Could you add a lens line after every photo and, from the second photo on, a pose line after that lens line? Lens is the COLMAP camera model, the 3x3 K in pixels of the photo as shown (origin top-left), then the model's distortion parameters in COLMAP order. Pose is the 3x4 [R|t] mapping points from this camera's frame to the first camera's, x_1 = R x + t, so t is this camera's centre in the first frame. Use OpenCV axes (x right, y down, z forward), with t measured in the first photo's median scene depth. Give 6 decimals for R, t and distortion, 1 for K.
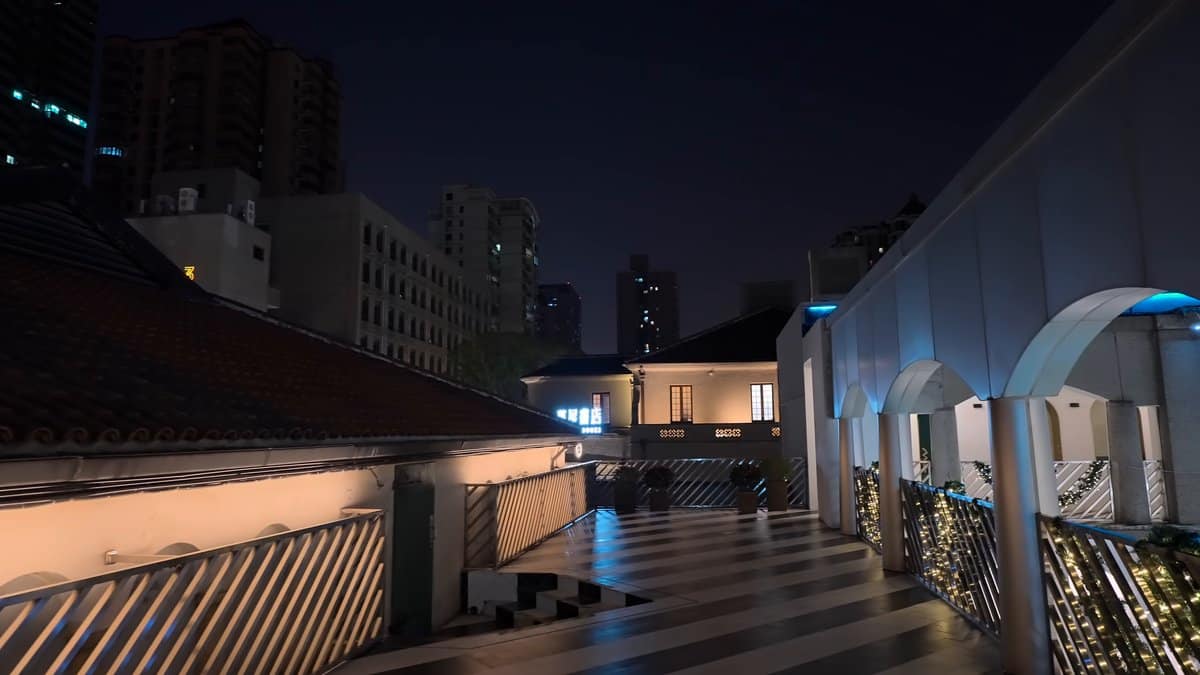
lens RADIAL K [[722.4, 0, 599.2], [0, 722.4, 330.1], [0, 0, 1]] dist [0.001542, -0.000910]
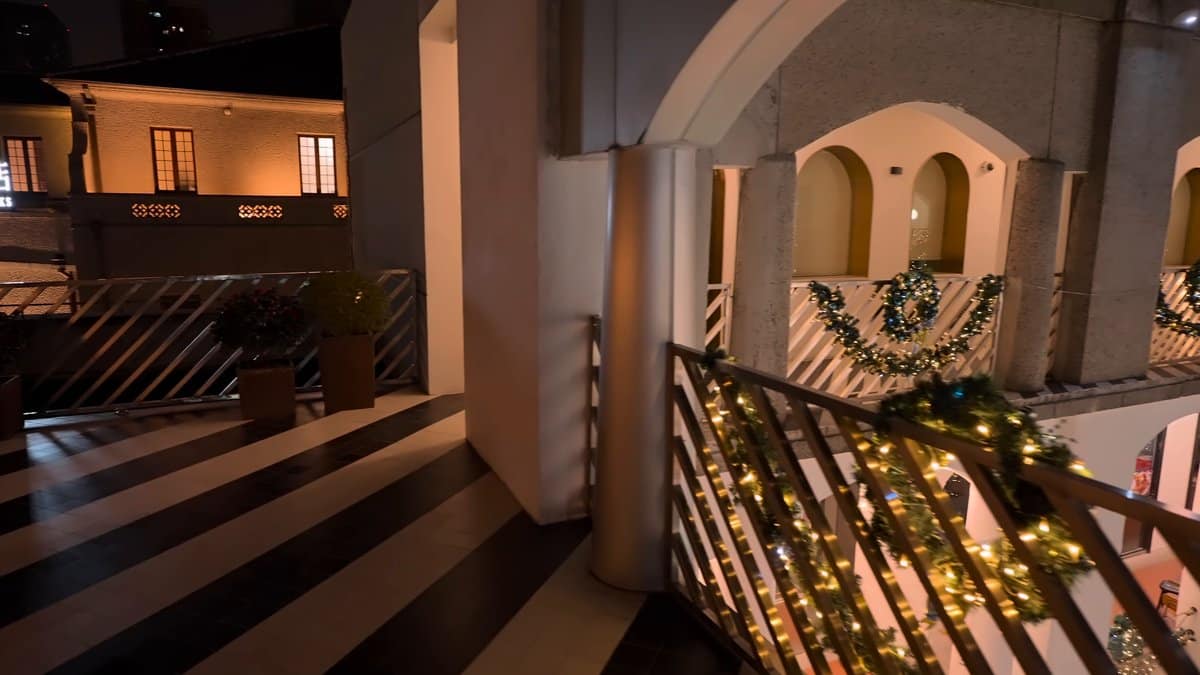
lens RADIAL K [[722.4, 0, 599.2], [0, 722.4, 330.1], [0, 0, 1]] dist [0.001542, -0.000910]
pose [[0.835477, -0.069027, 0.545173, 0.073830], [-0.094524, 0.959241, 0.266312, 0.045688], [-0.541335, -0.274029, 0.794899, 0.311553]]
